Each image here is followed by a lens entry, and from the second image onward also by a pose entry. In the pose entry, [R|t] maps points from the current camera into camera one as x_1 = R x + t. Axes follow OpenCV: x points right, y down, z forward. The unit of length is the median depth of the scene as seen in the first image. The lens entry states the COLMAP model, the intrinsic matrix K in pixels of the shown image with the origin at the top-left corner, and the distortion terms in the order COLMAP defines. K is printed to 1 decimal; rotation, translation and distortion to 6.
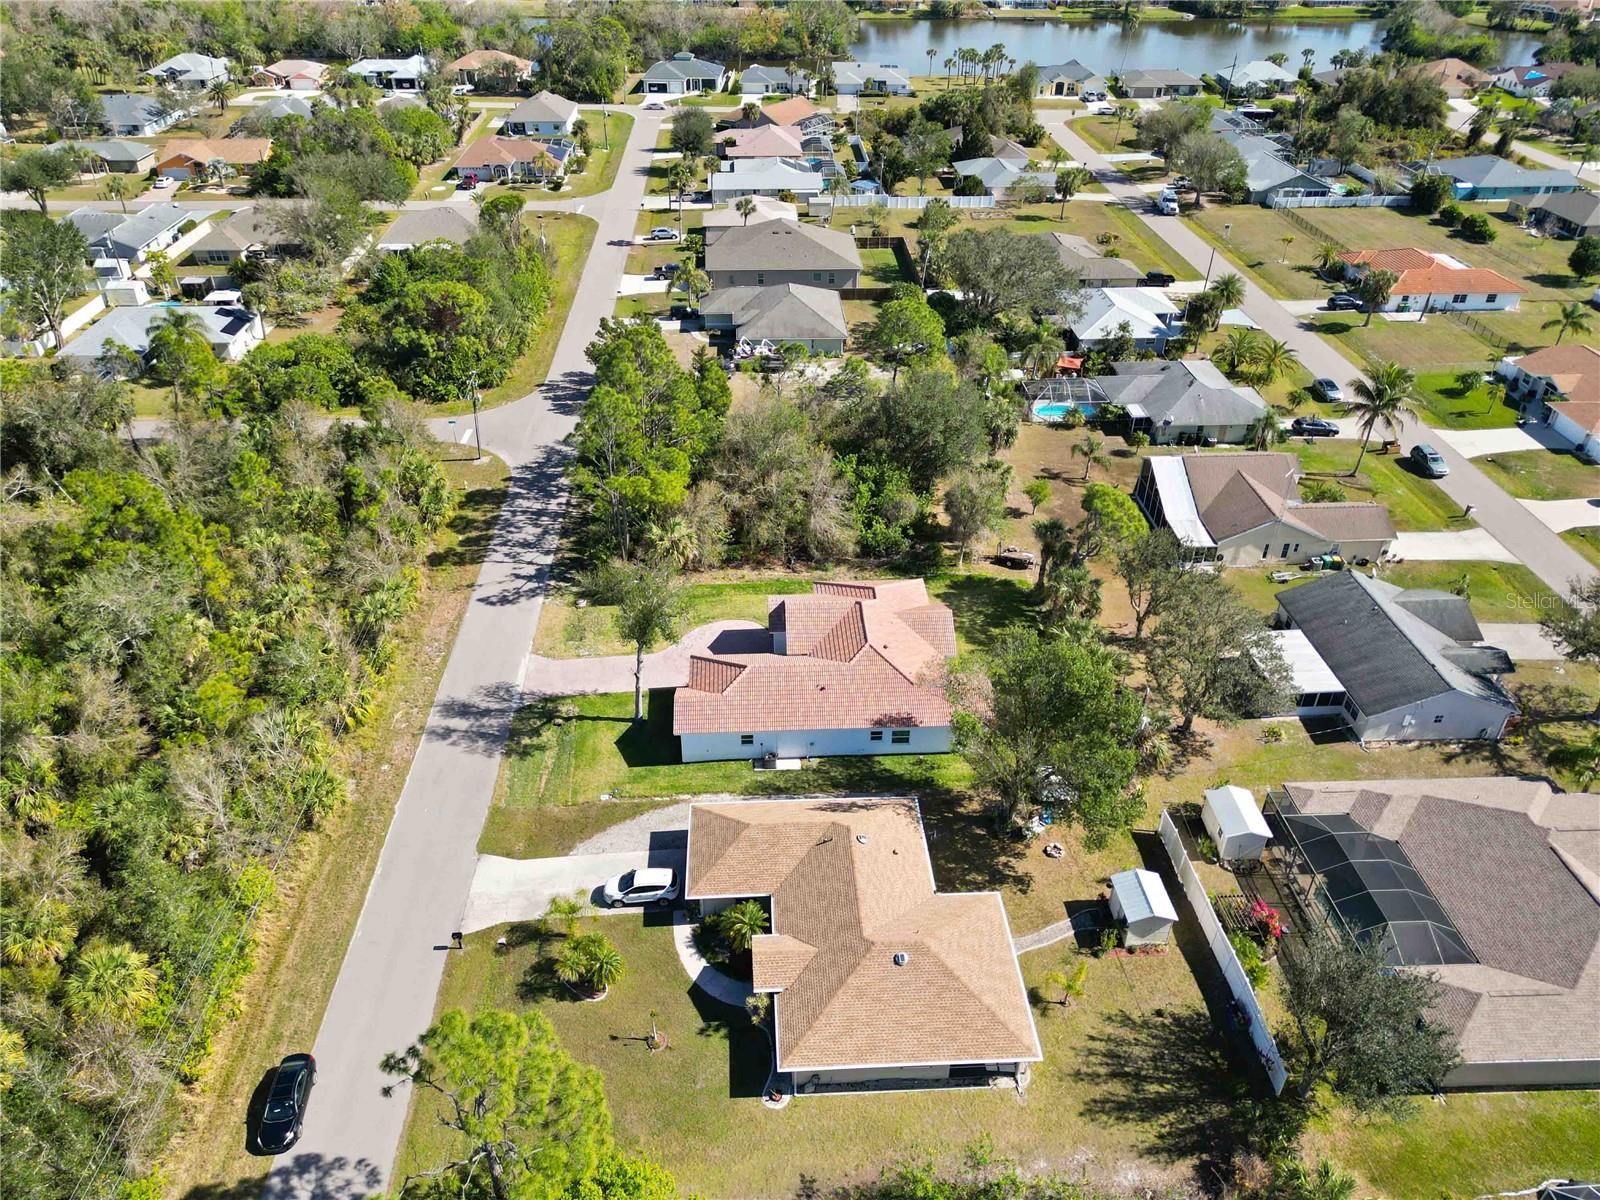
lens RADIAL K [[1112.7, 0, 803.9], [0, 1112.7, 600.3], [0, 0, 1]] dist [0.065057, -0.059597]
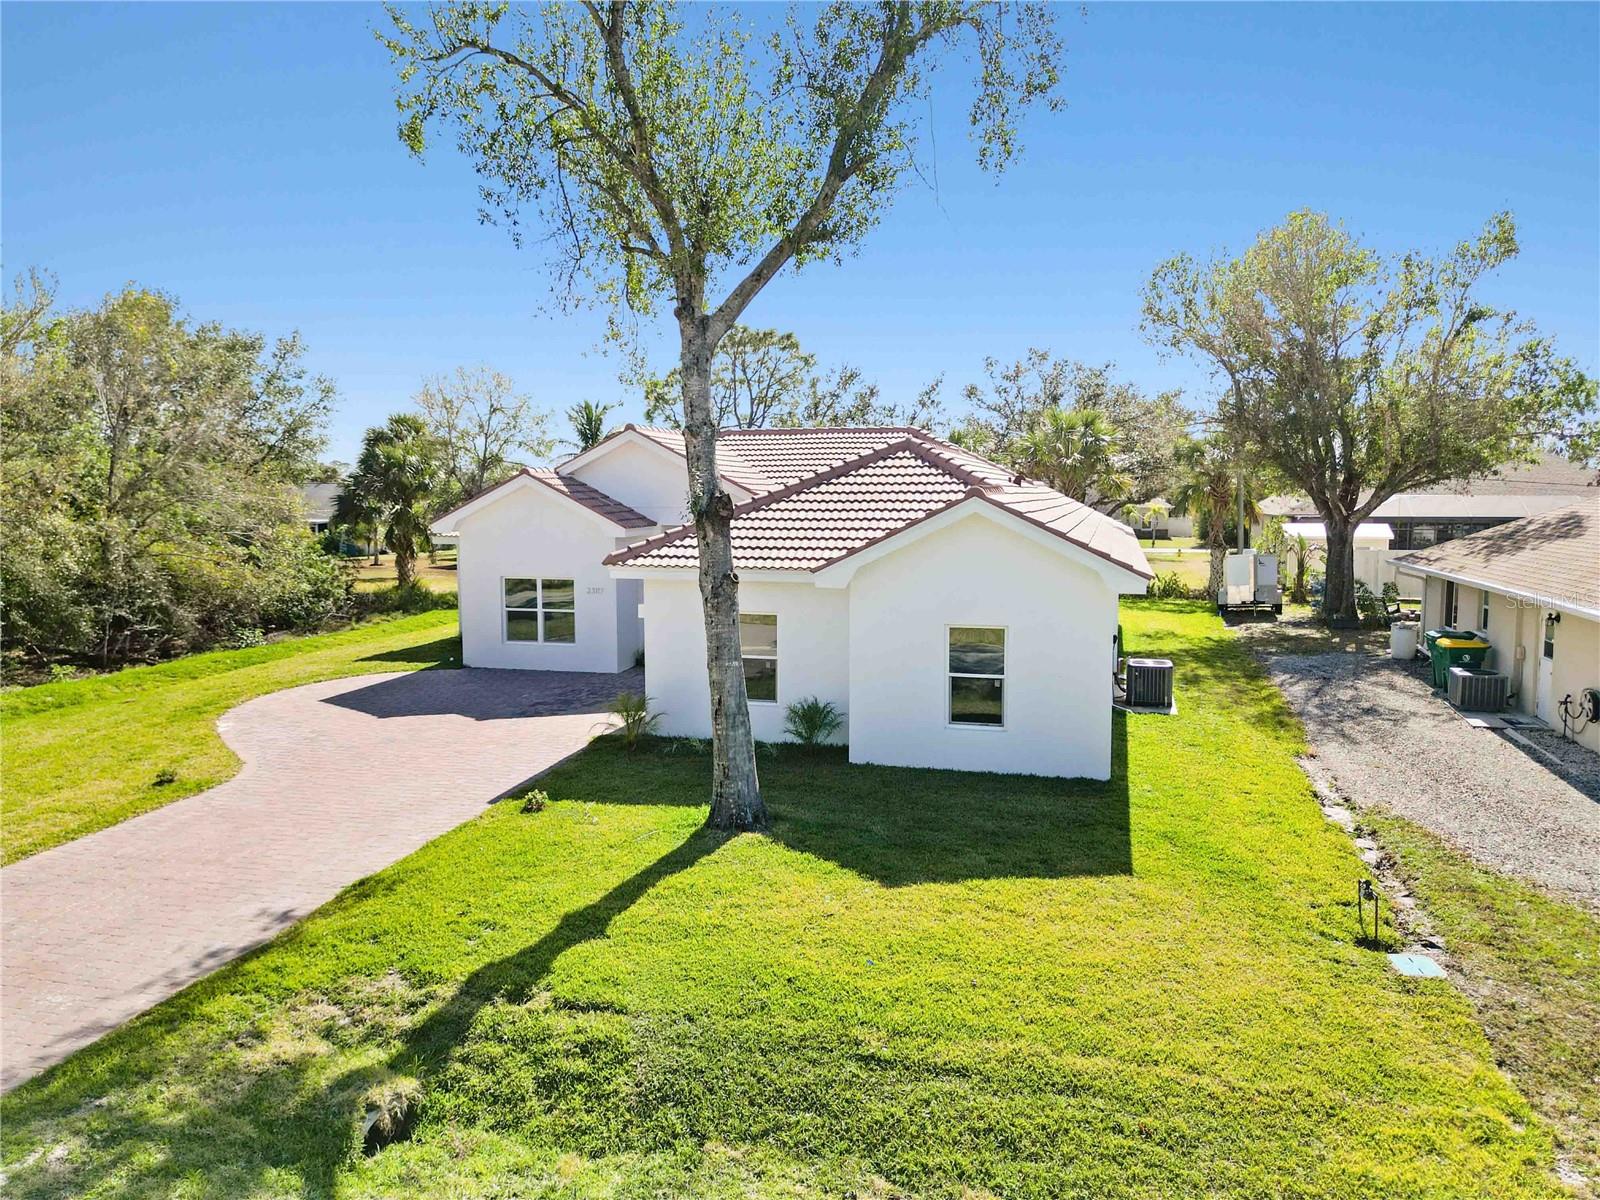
lens RADIAL K [[1129.9, 0, 807.6], [0, 1129.9, 601.9], [0, 0, 1]] dist [0.071190, -0.077483]
pose [[0.314753, -0.102398, 0.943634, -0.319438], [0.531824, 0.842480, -0.085971, 0.101796], [-0.786189, 0.528907, 0.319631, 0.937626]]
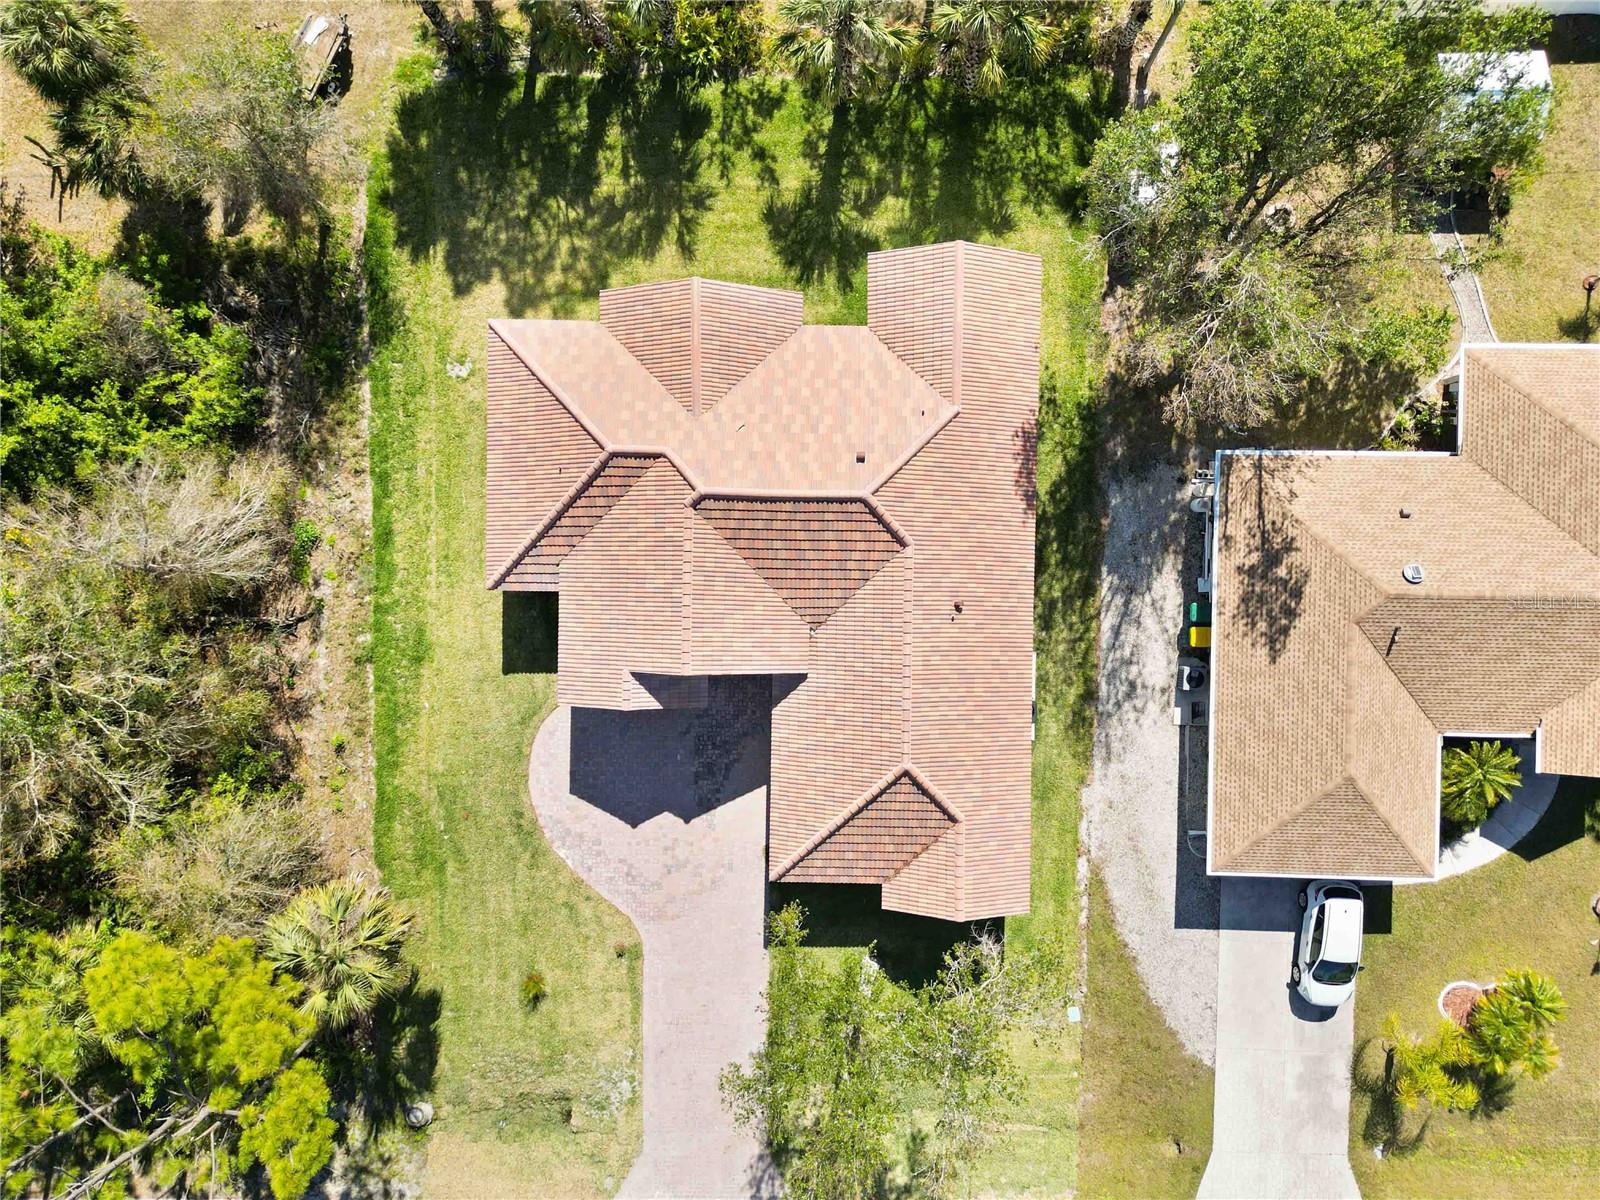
lens RADIAL K [[1119.0, 0, 804.2], [0, 1119.0, 598.2], [0, 0, 1]] dist [0.063883, -0.058144]
pose [[0.070977, -0.997132, -0.026265, 0.028374], [0.564205, 0.018419, 0.825429, -0.339980], [-0.822578, -0.073405, 0.563894, 0.769066]]
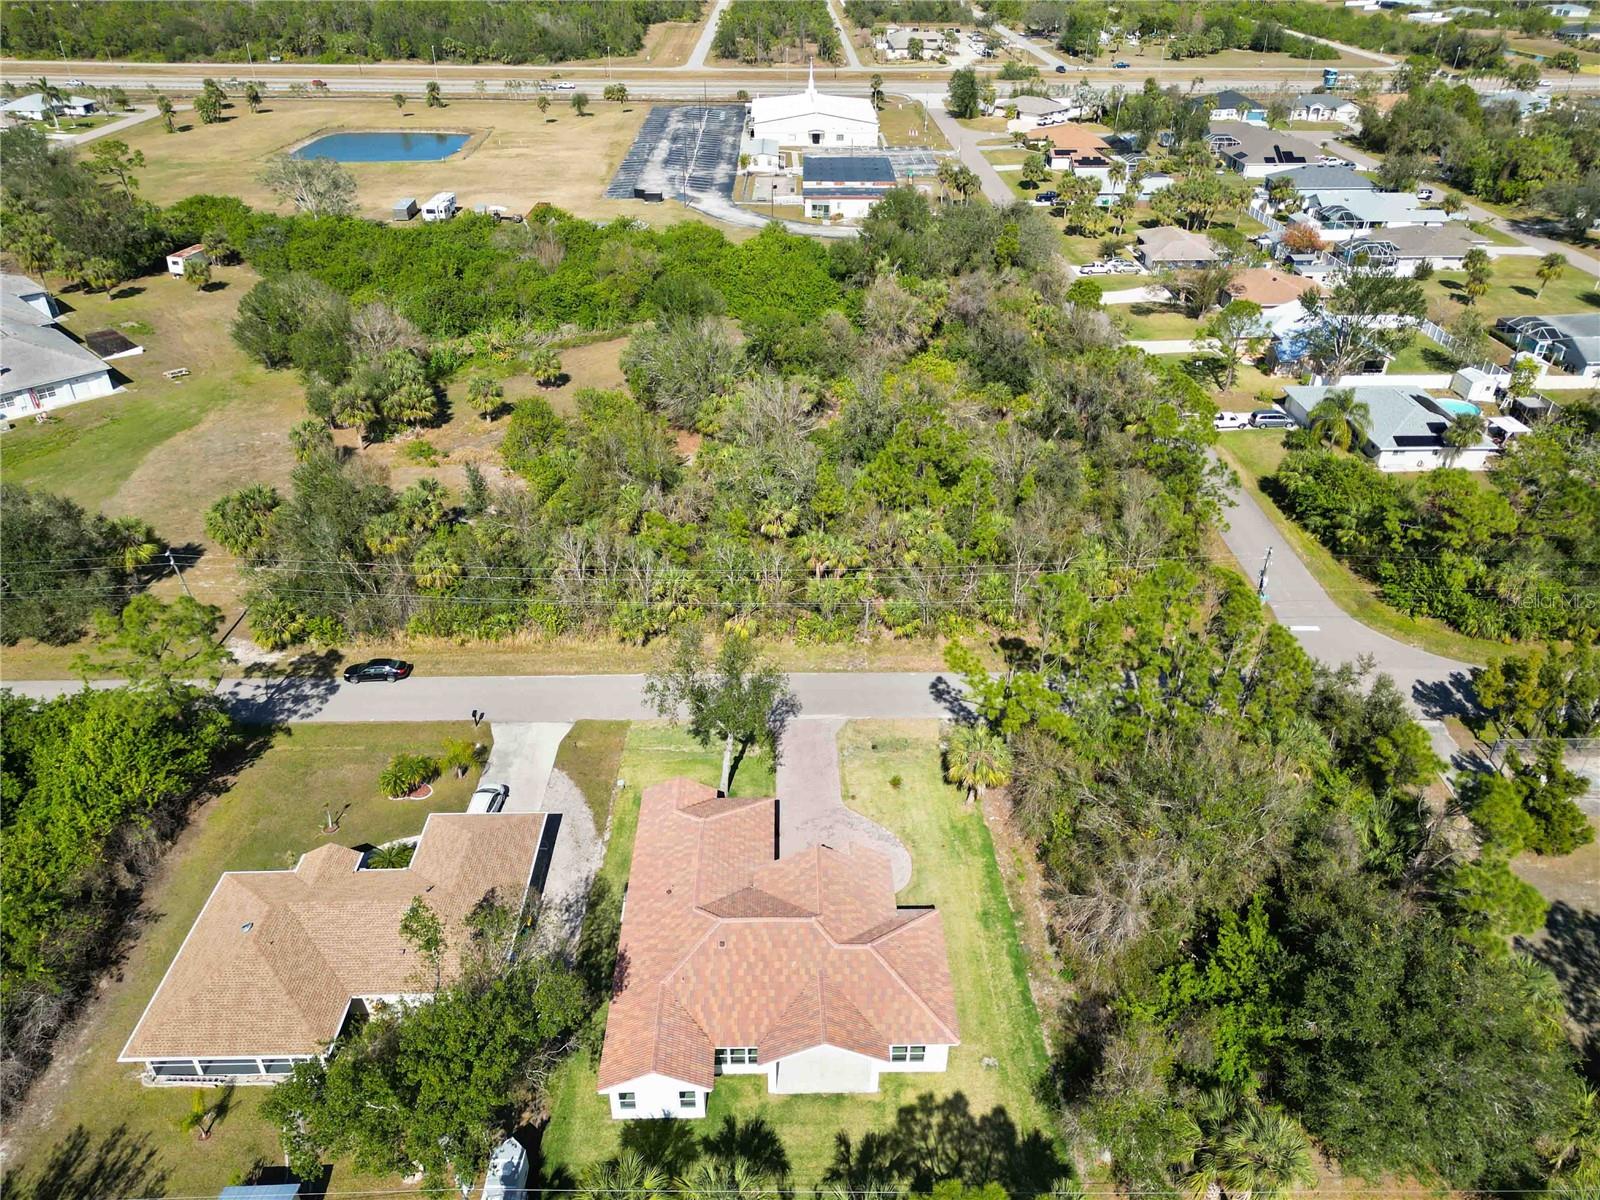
lens RADIAL K [[1112.7, 0, 803.9], [0, 1112.7, 600.3], [0, 0, 1]] dist [0.065057, -0.059597]
pose [[-0.034020, 0.518477, -0.854414, 0.606054], [-0.561378, 0.697387, 0.445541, -0.494854], [0.826860, 0.494806, 0.267336, 0.731691]]
